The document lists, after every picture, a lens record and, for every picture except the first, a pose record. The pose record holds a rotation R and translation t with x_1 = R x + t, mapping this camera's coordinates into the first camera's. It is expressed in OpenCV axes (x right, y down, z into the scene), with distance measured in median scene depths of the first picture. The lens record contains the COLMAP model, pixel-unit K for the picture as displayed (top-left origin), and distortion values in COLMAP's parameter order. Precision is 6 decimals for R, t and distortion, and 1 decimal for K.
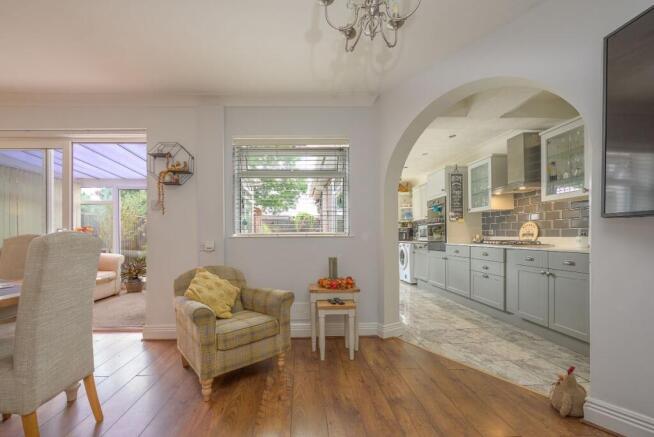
lens RADIAL K [[269.9, 0, 308.5], [0, 269.9, 235.8], [0, 0, 1]] dist [-0.001207, -0.000100]
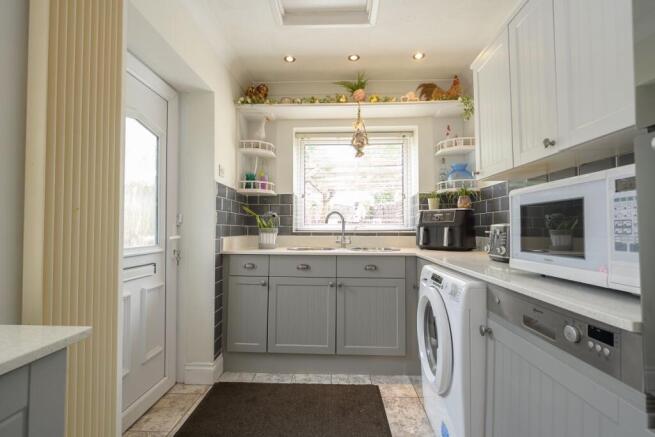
lens RADIAL K [[298.1, 0, 327.5], [0, 298.1, 218.5], [0, 0, 1]] dist [-0.001106, 0.000326]
pose [[0.997373, 0.004634, -0.072289, 0.430446], [-0.006663, 0.999590, -0.027843, -0.014704], [0.072130, 0.028252, 0.996995, 1.146332]]
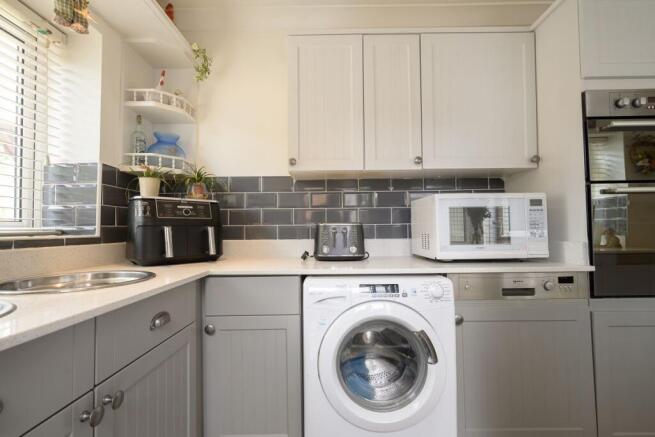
lens RADIAL K [[298.1, 0, 327.5], [0, 298.1, 218.5], [0, 0, 1]] dist [-0.001106, 0.000326]
pose [[0.036417, 0.039217, 0.998567, 0.229973], [0.004461, 0.999213, -0.039406, -0.009573], [-0.999327, 0.005890, 0.036214, 1.581718]]
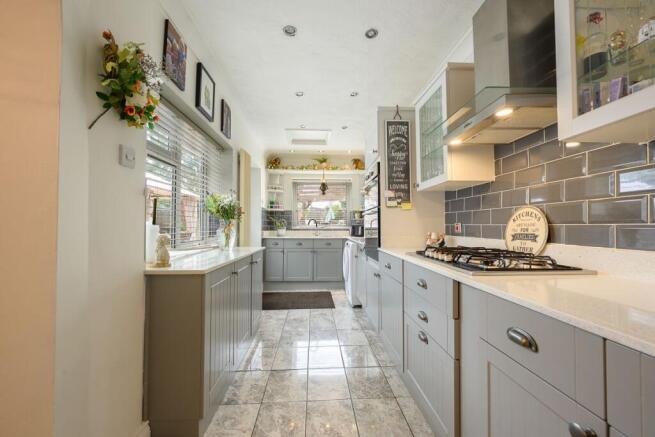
lens RADIAL K [[261.1, 0, 327.5], [0, 261.1, 218.5], [0, 0, 1]] dist [-0.000040, 0.000301]
pose [[0.999855, 0.004950, 0.016307, 0.450691], [-0.004492, 0.999597, -0.028025, -0.017790], [-0.016439, 0.027947, 0.999474, 0.537420]]
